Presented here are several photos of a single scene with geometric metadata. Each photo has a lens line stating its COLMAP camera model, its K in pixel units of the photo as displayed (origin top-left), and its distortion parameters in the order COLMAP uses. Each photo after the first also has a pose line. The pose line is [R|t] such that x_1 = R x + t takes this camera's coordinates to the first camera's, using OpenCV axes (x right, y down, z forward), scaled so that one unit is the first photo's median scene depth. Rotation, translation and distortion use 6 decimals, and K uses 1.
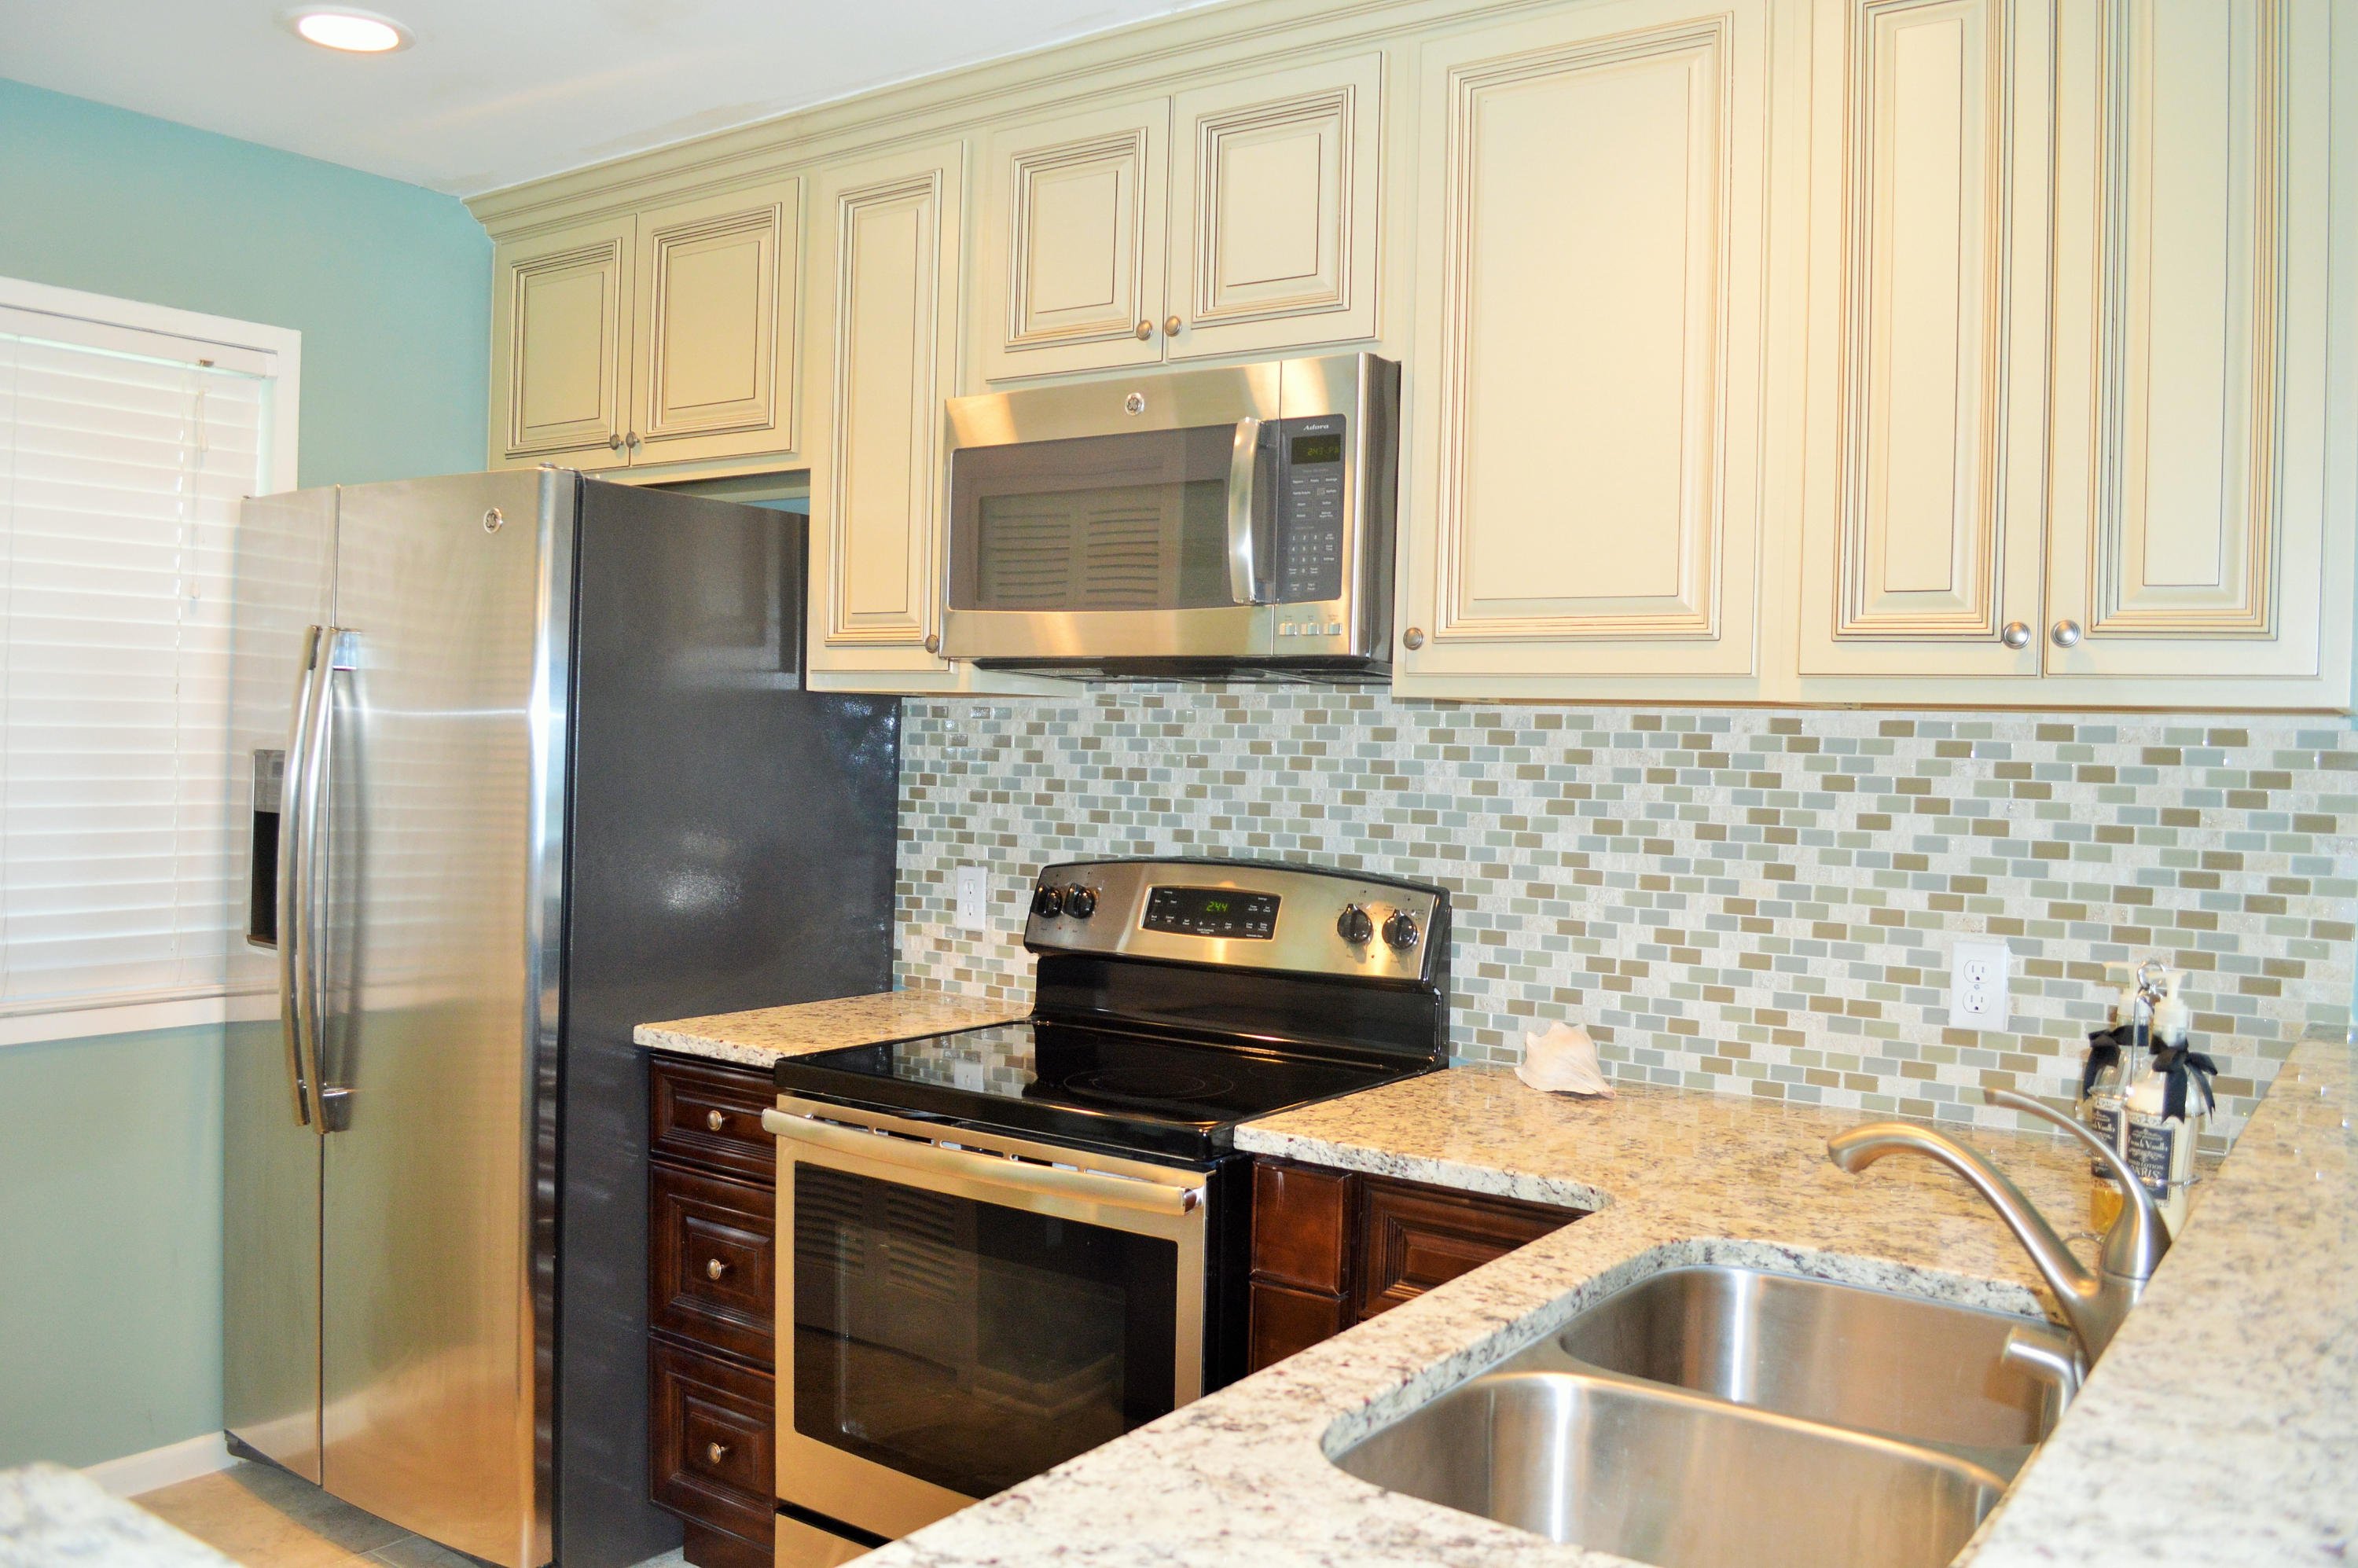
lens RADIAL K [[1876.6, 0, 1179.0], [0, 1876.6, 784.0], [0, 0, 1]] dist [-0.087113, 0.011807]
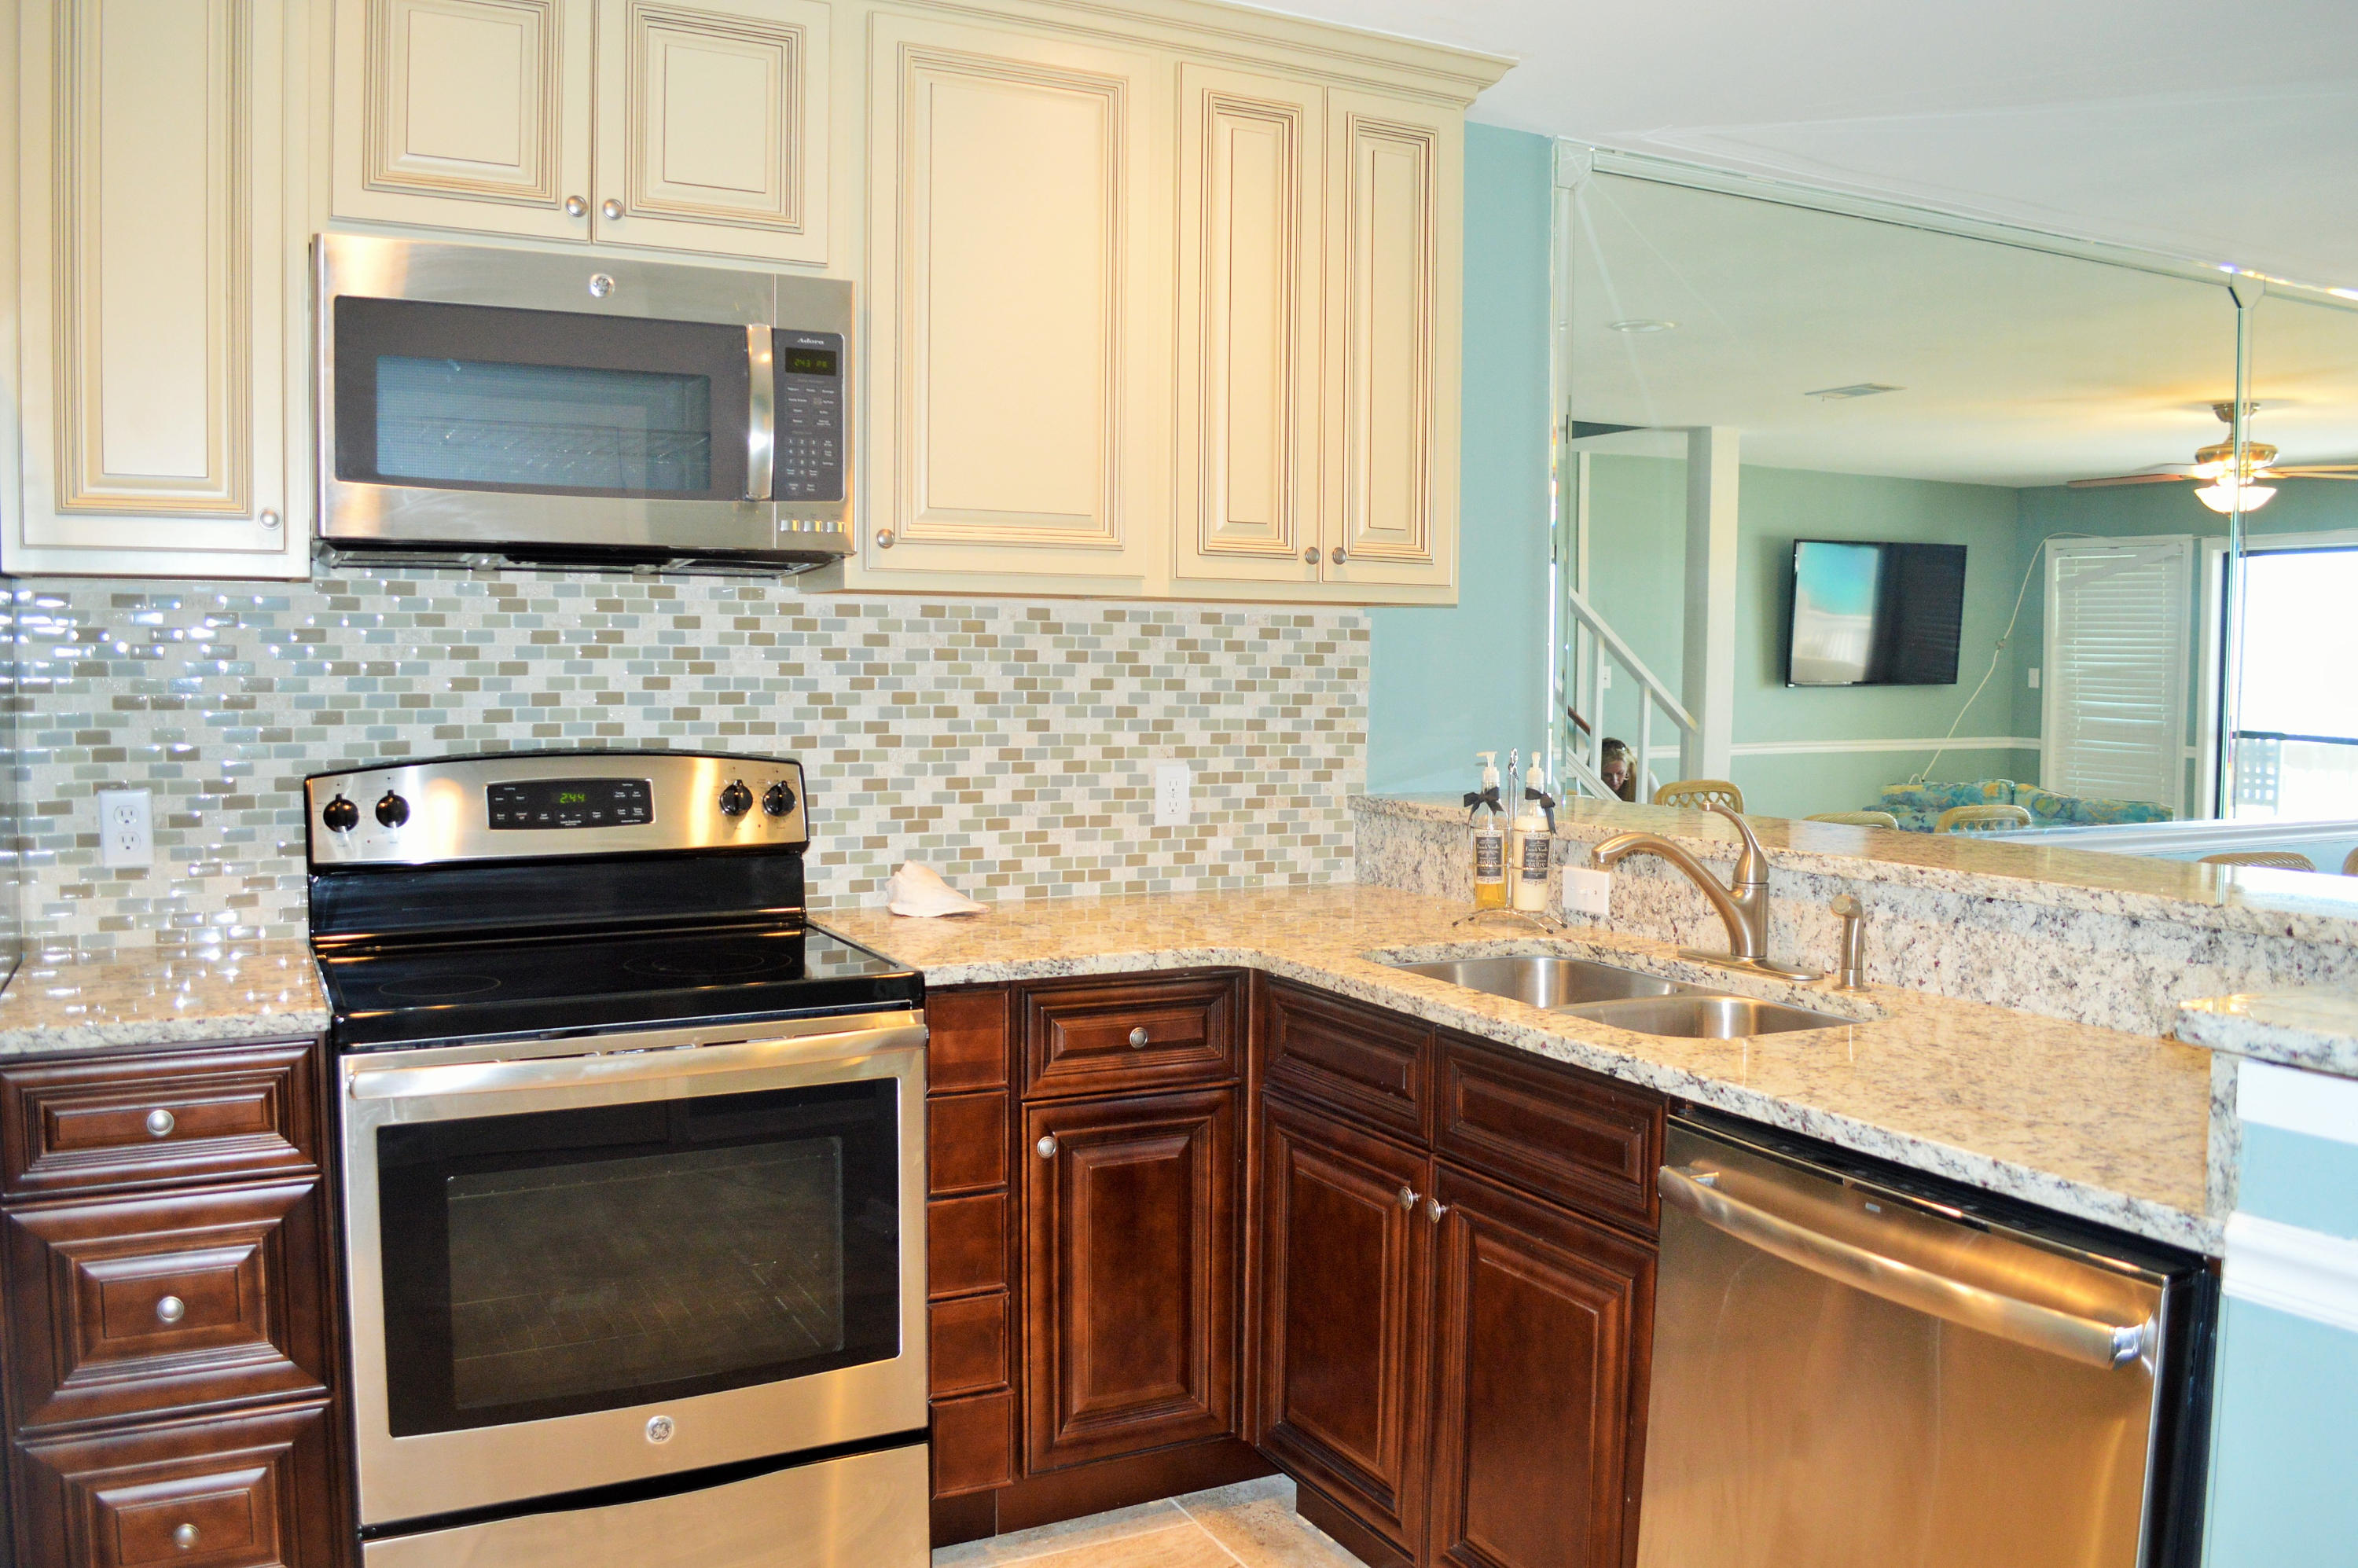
lens RADIAL K [[1876.6, 0, 1179.0], [0, 1876.6, 784.0], [0, 0, 1]] dist [-0.087113, 0.011807]
pose [[0.461911, -0.079162, 0.883386, -0.784435], [0.025507, 0.996783, 0.075987, -0.009348], [-0.886559, -0.012567, 0.462444, 0.291615]]
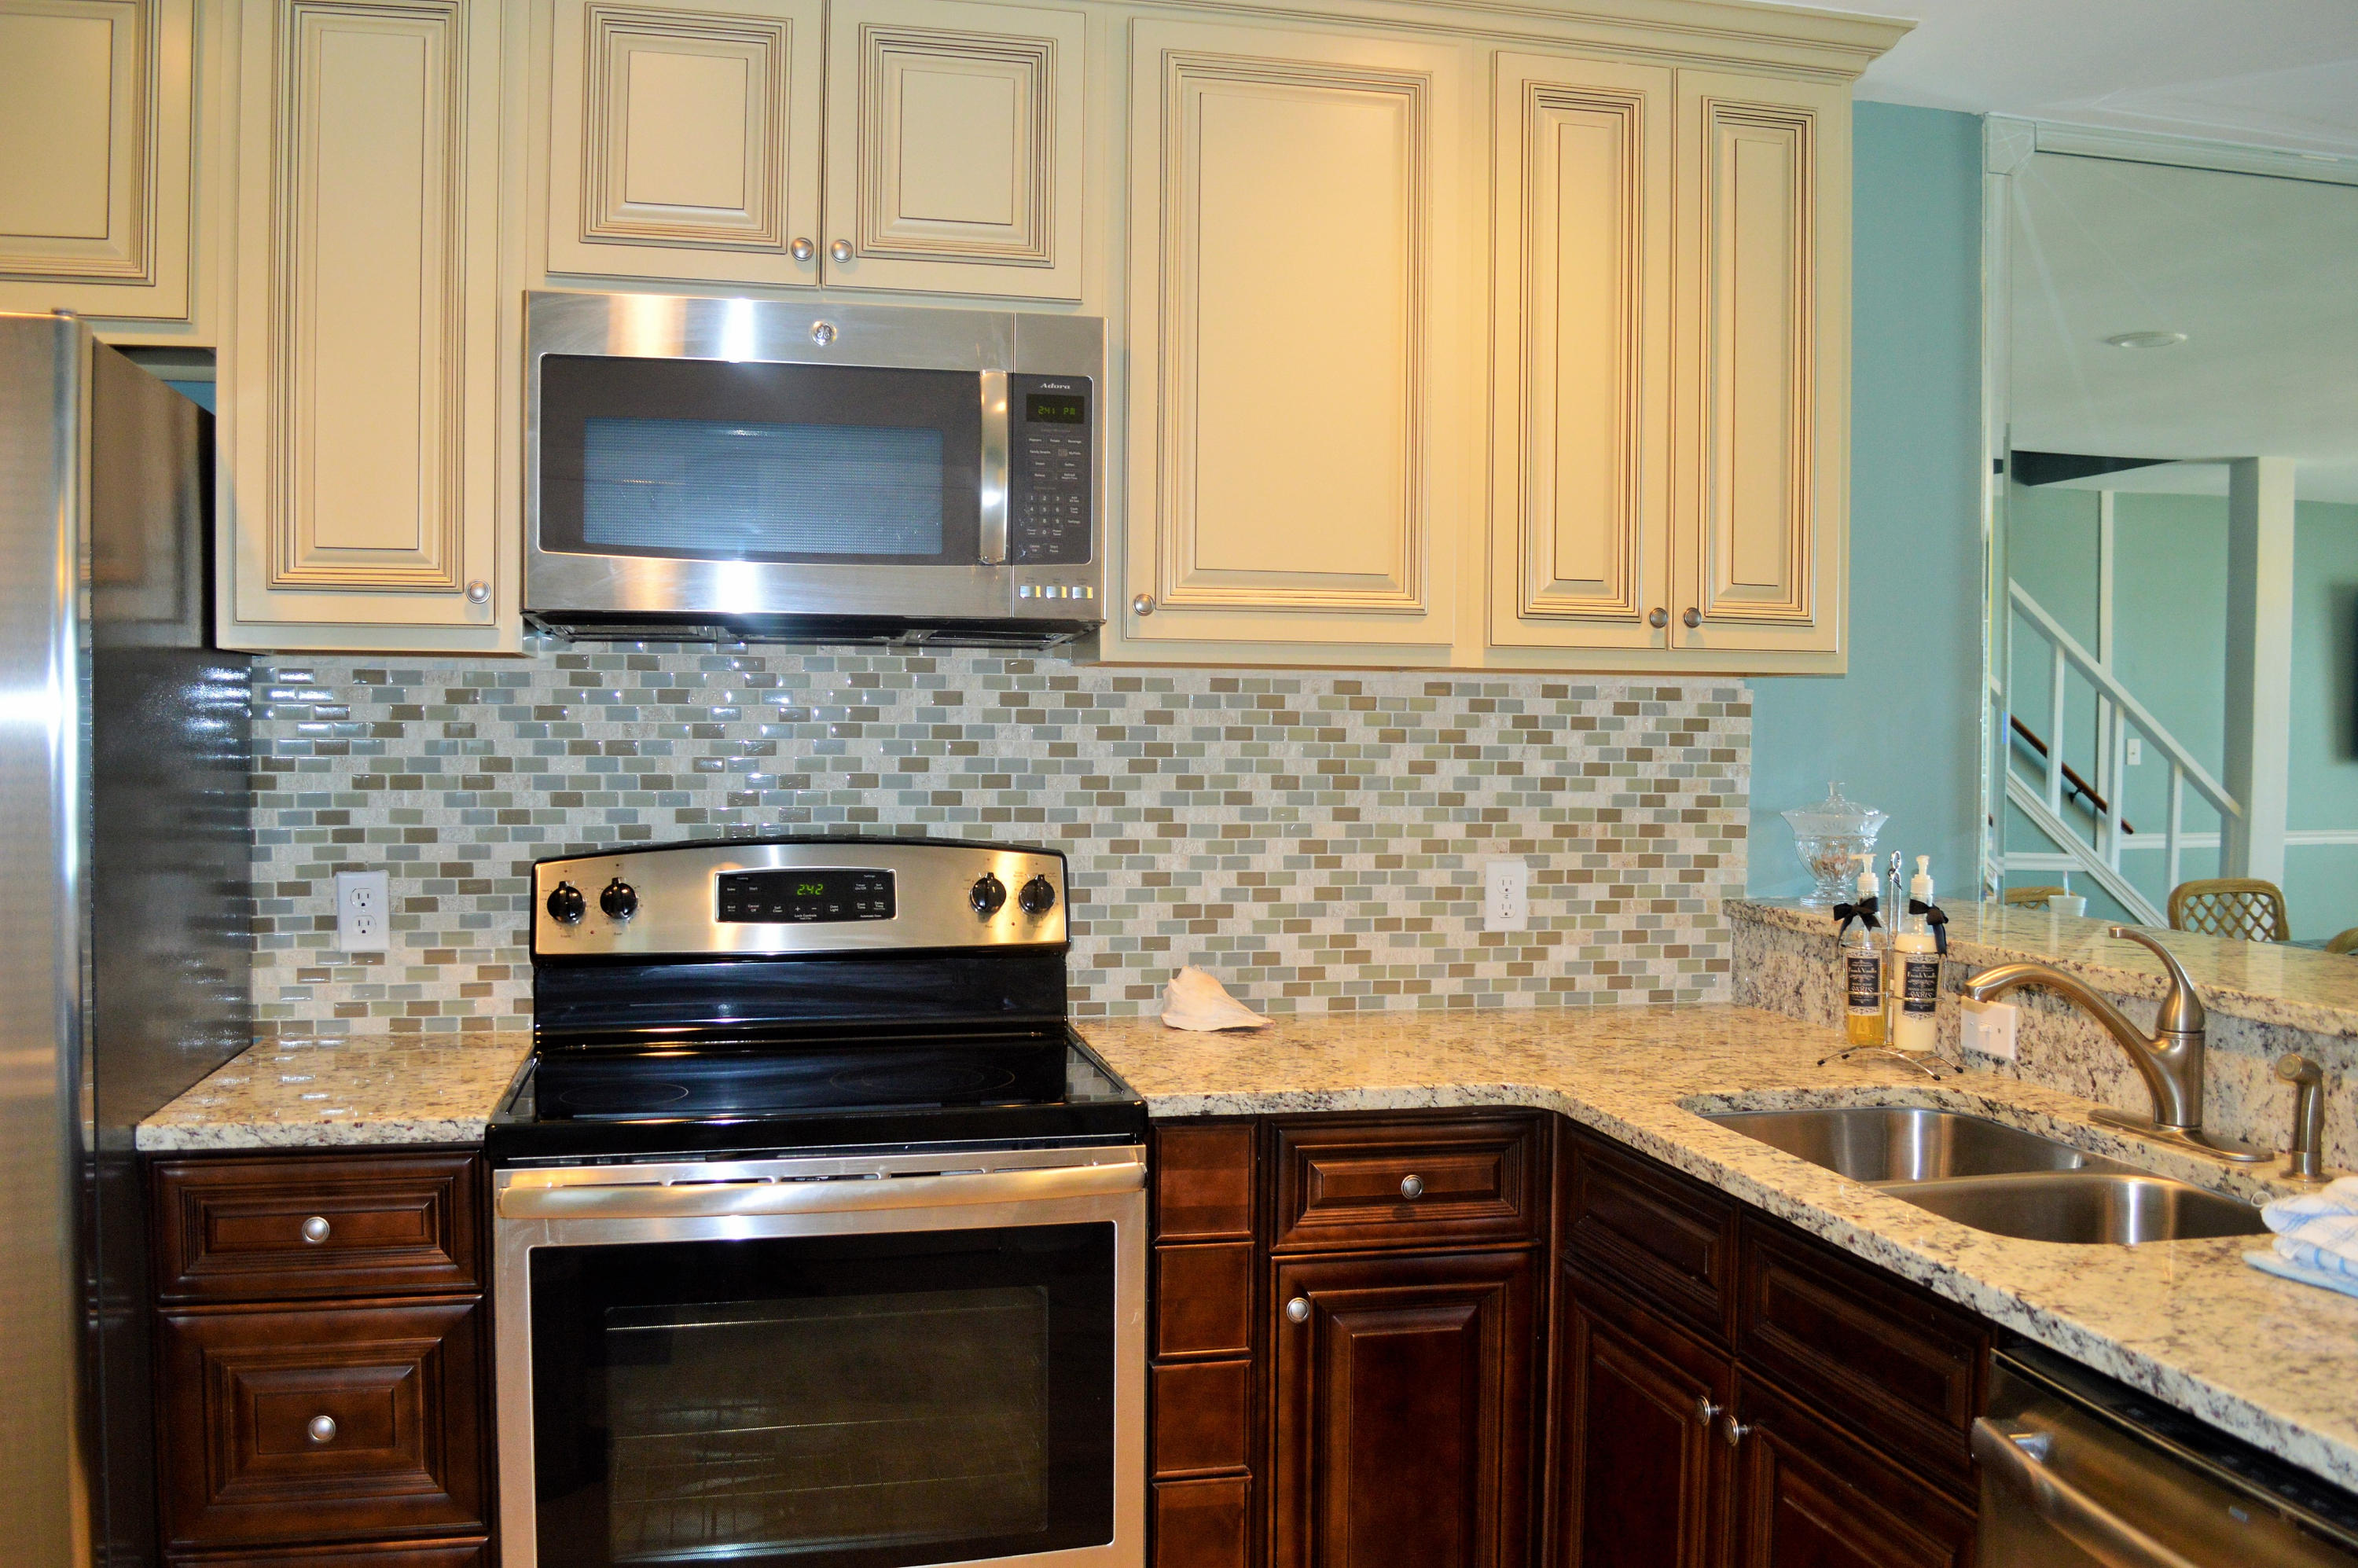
lens RADIAL K [[1985.9, 0, 1179.0], [0, 1985.9, 784.0], [0, 0, 1]] dist [-0.082483, 0.013958]
pose [[0.669747, -0.041690, 0.741418, -0.641126], [0.026853, 0.999129, 0.031925, -0.013099], [-0.742103, -0.001472, 0.670284, 0.246521]]
